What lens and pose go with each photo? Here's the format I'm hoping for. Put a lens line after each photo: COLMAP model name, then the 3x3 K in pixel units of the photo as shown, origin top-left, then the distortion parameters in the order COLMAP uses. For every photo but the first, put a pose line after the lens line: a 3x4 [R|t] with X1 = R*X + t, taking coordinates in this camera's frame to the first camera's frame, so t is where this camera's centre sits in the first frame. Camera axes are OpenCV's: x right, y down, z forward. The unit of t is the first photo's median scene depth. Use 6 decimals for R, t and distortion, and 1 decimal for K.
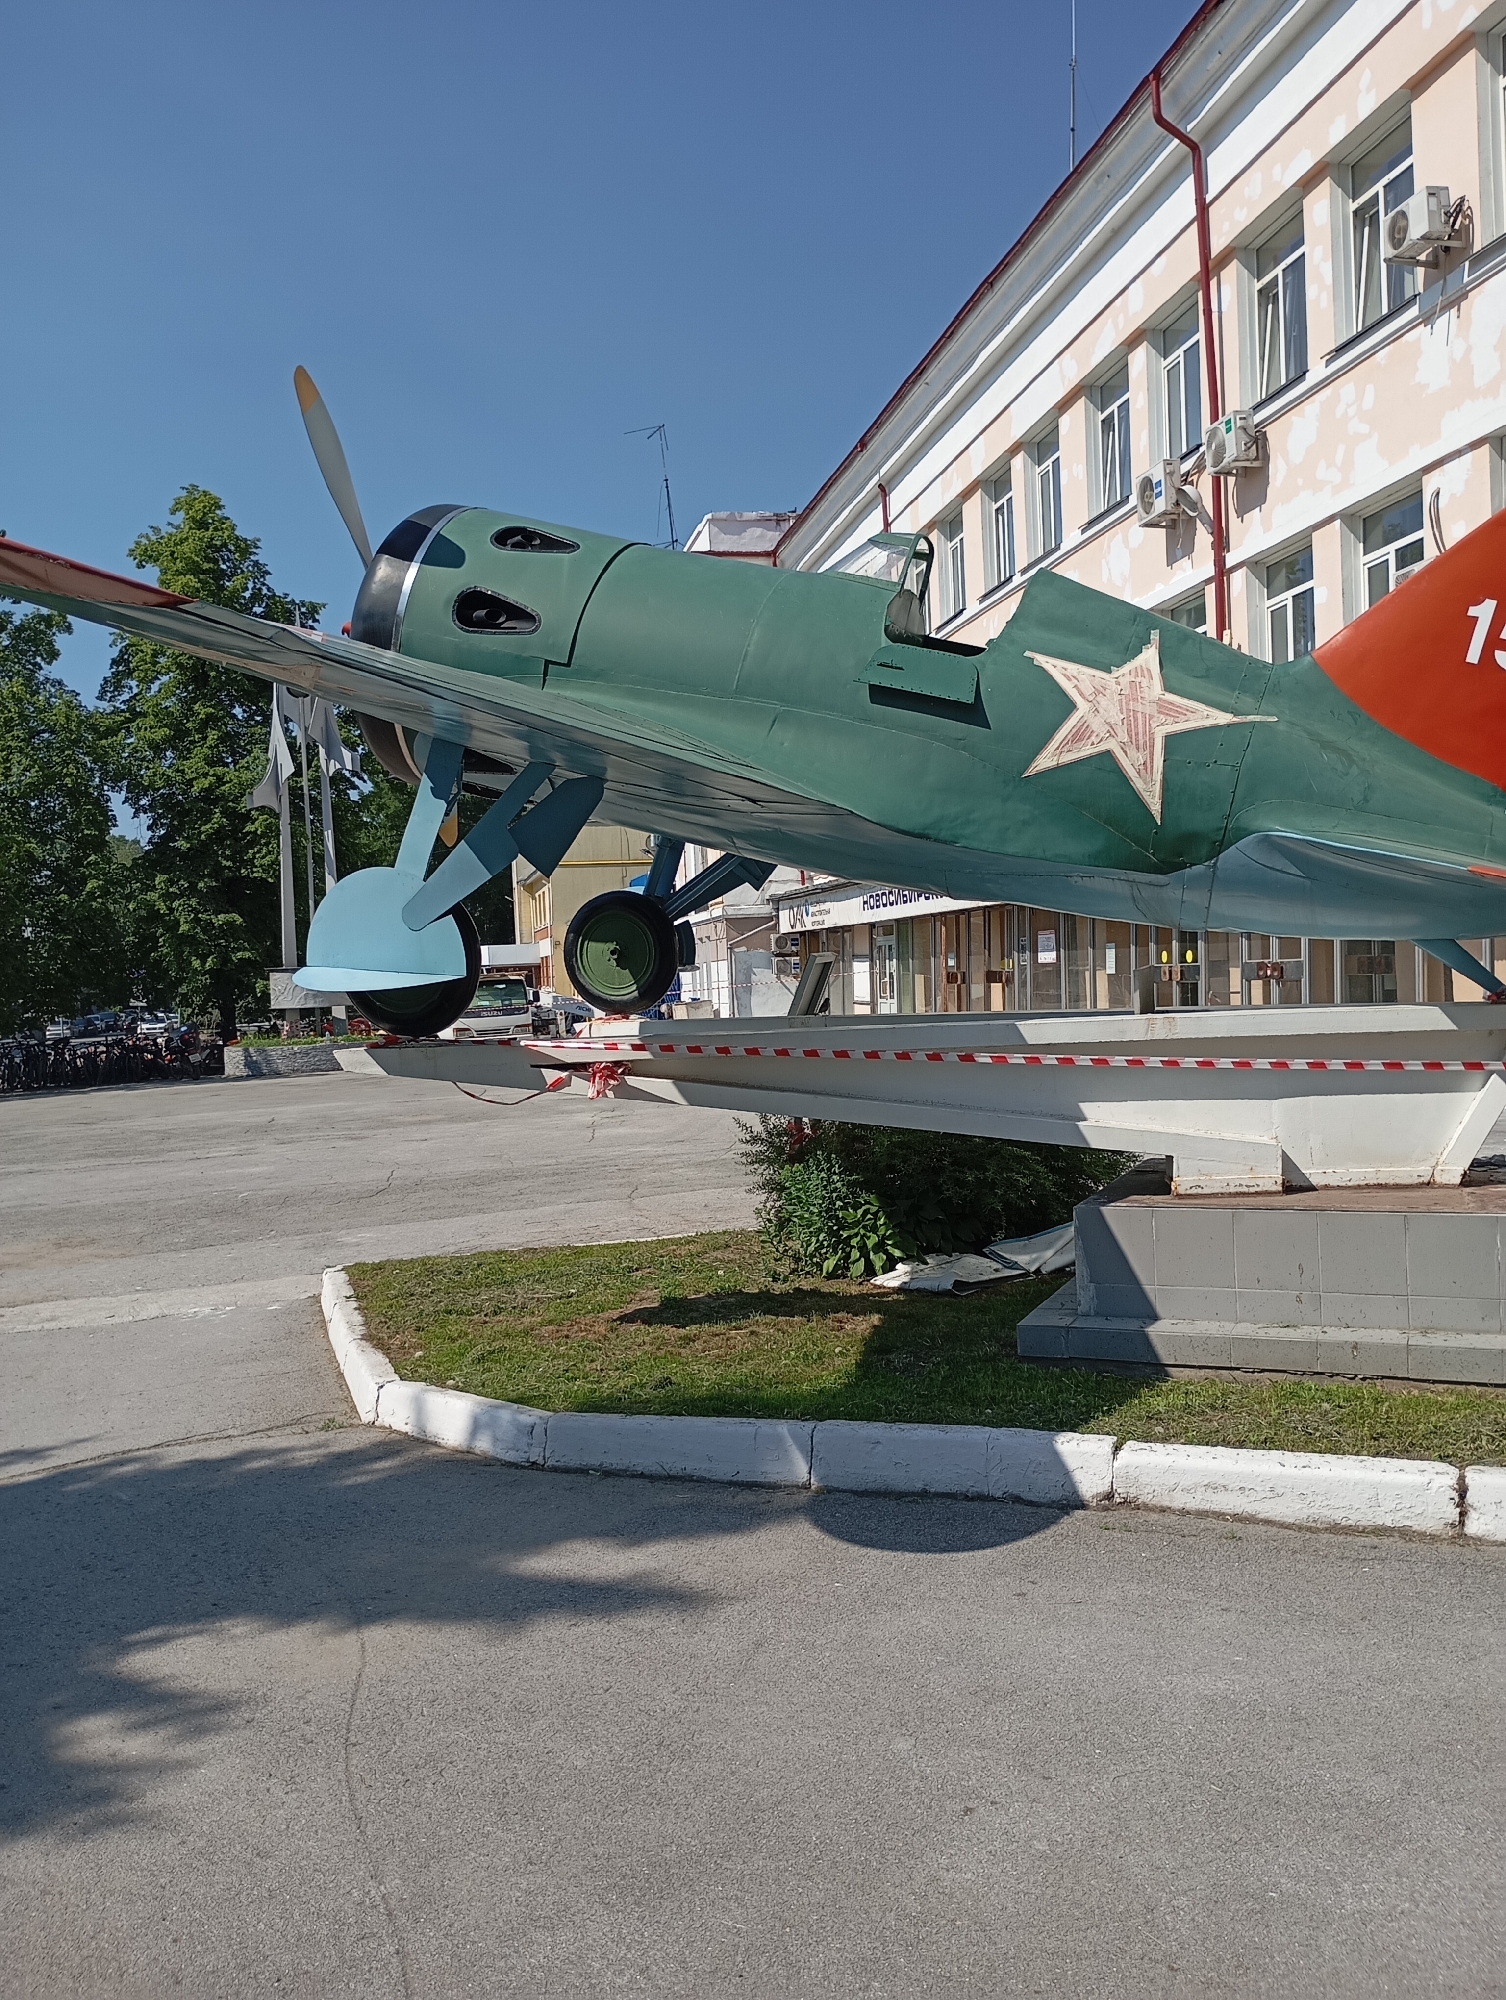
lens RADIAL K [[1651.2, 0, 745.8], [0, 1651.2, 1013.0], [0, 0, 1]] dist [0.055710, -0.065129]
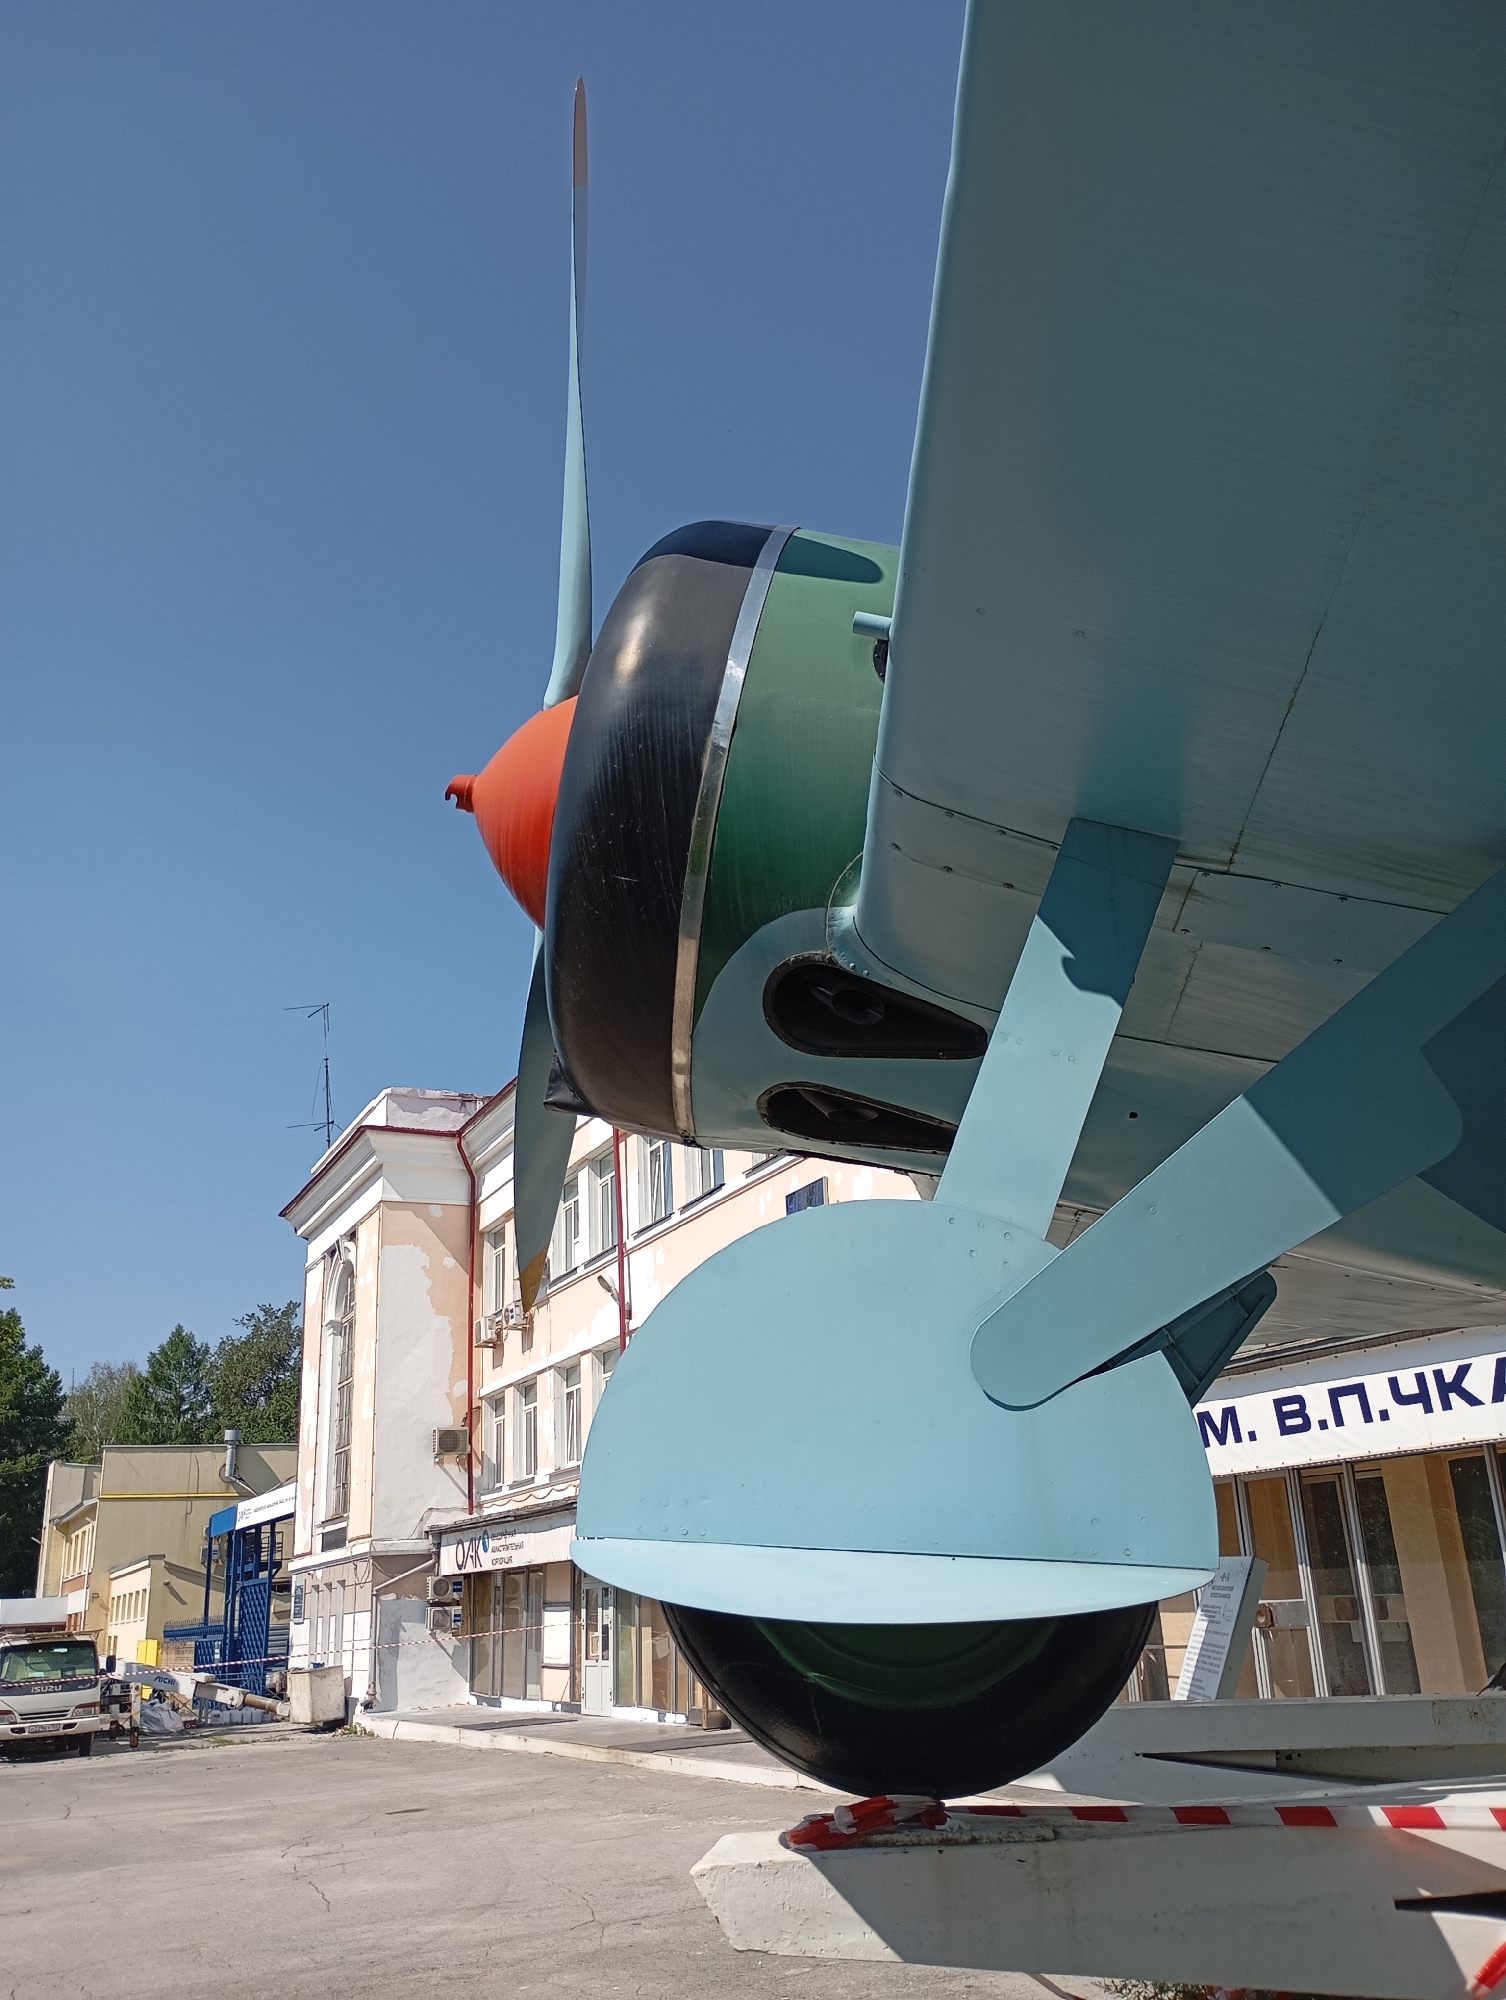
lens RADIAL K [[1651.2, 0, 762.5], [0, 1651.2, 1012.5], [0, 0, 1]] dist [0.055710, -0.065129]
pose [[0.964958, 0.087016, 0.247559, -0.052957], [0.011117, 0.929014, -0.369878, -0.000952], [-0.262171, 0.359668, 0.895492, 0.117136]]
